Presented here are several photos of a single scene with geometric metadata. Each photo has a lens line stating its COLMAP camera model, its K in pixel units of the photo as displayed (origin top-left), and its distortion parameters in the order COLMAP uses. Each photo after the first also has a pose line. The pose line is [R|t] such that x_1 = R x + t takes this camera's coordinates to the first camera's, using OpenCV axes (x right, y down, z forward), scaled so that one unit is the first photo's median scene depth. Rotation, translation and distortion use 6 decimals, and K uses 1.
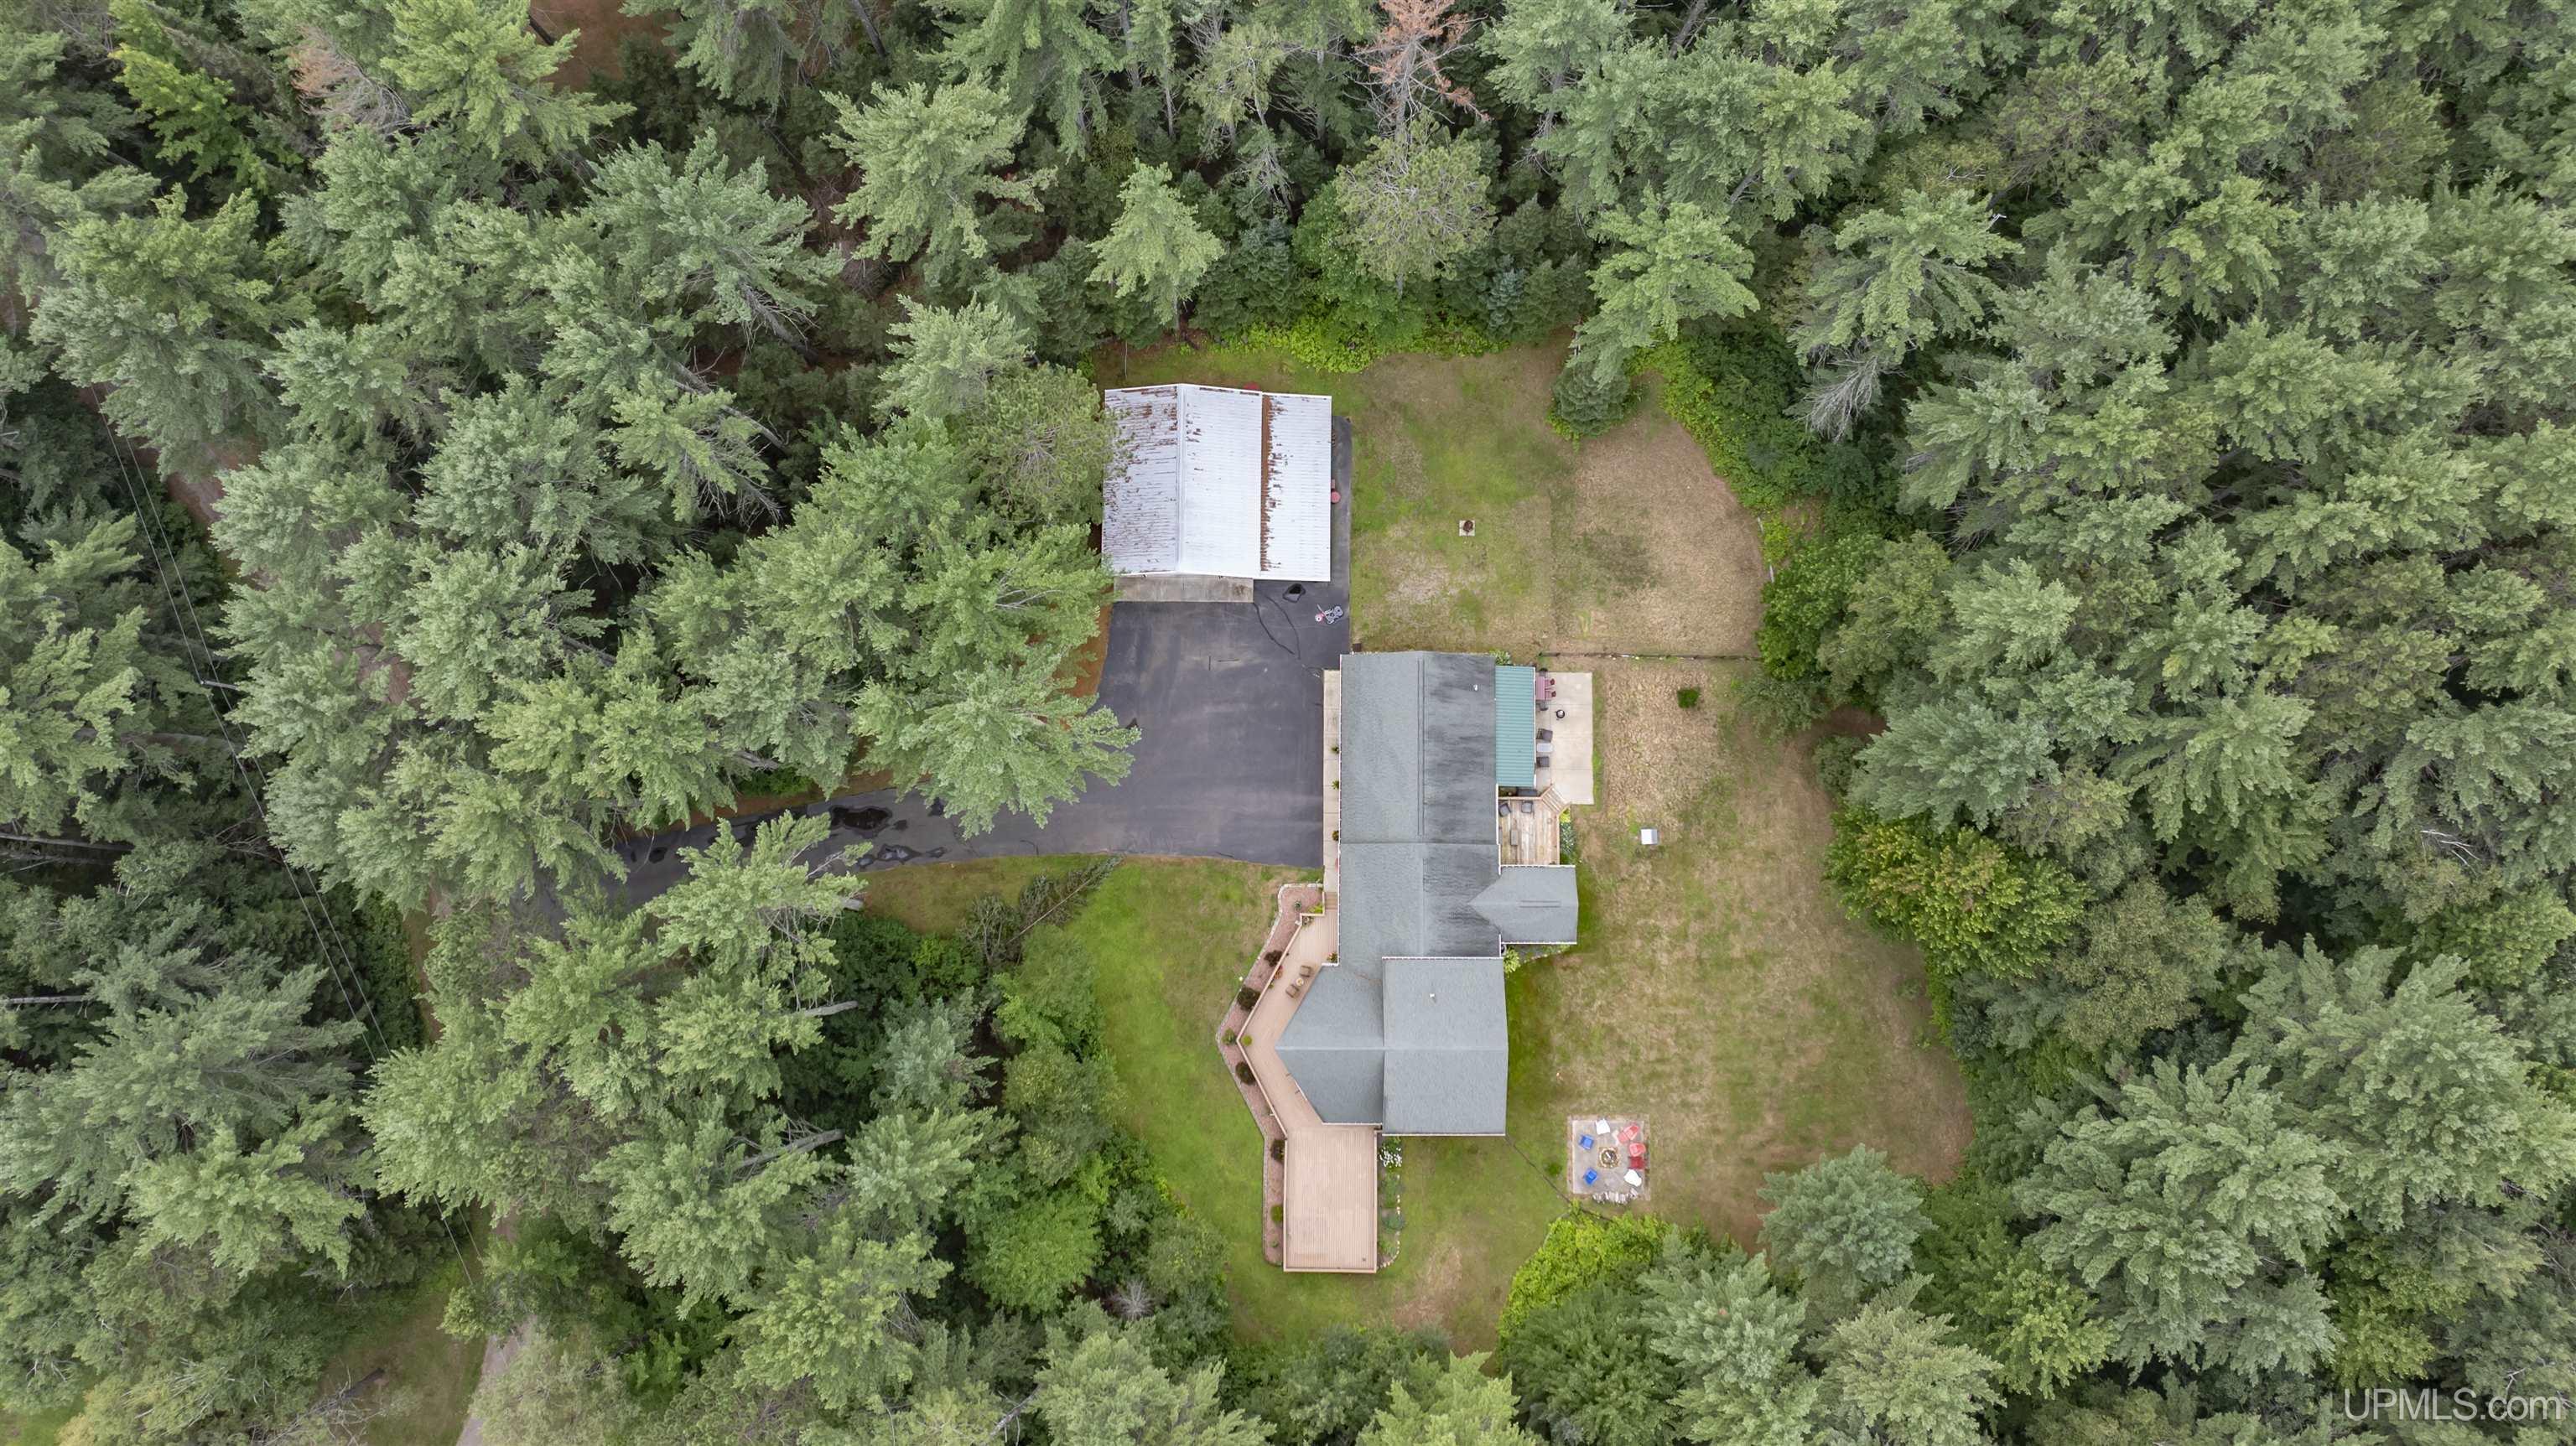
lens RADIAL K [[1828.7, 0, 1297.9], [0, 1828.7, 722.9], [0, 0, 1]] dist [-0.003526, -0.009528]
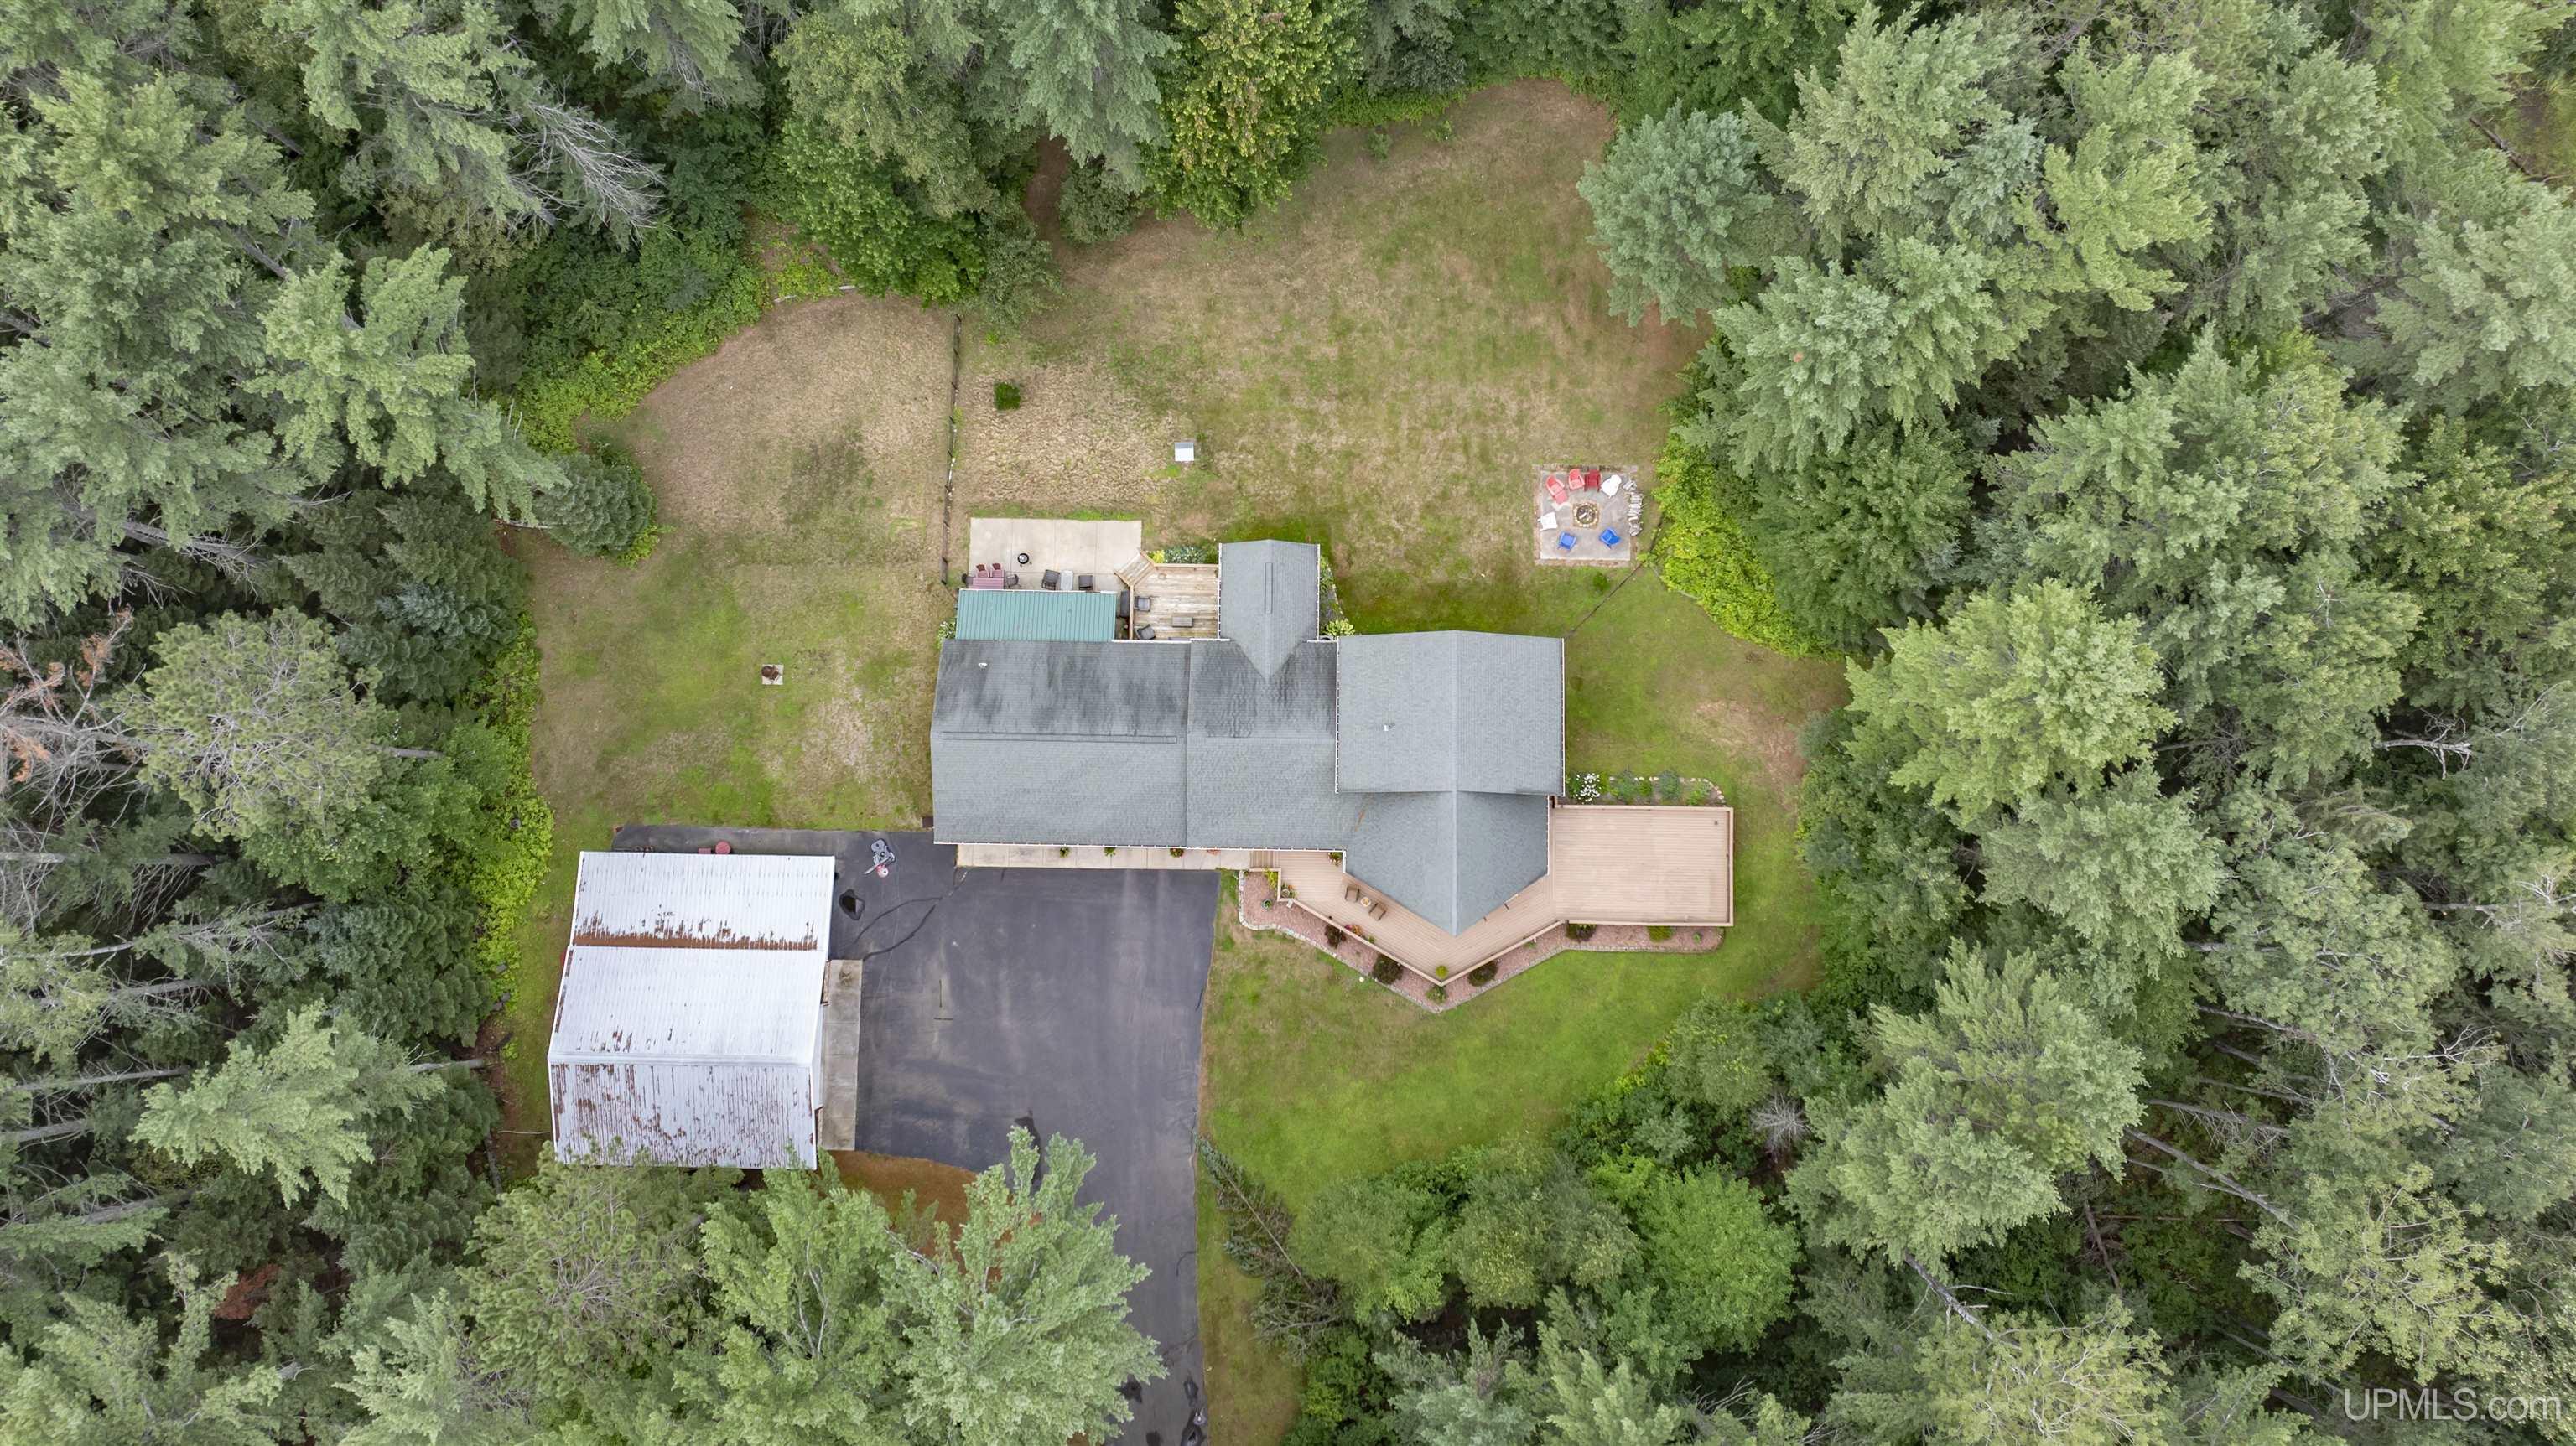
lens RADIAL K [[1828.7, 0, 1297.9], [0, 1828.7, 722.9], [0, 0, 1]] dist [-0.003526, -0.009528]
pose [[0.009476, -0.994878, 0.100635, -0.001728], [0.993144, 0.021090, 0.114980, 0.023595], [-0.116514, 0.098855, 0.988257, 0.239345]]
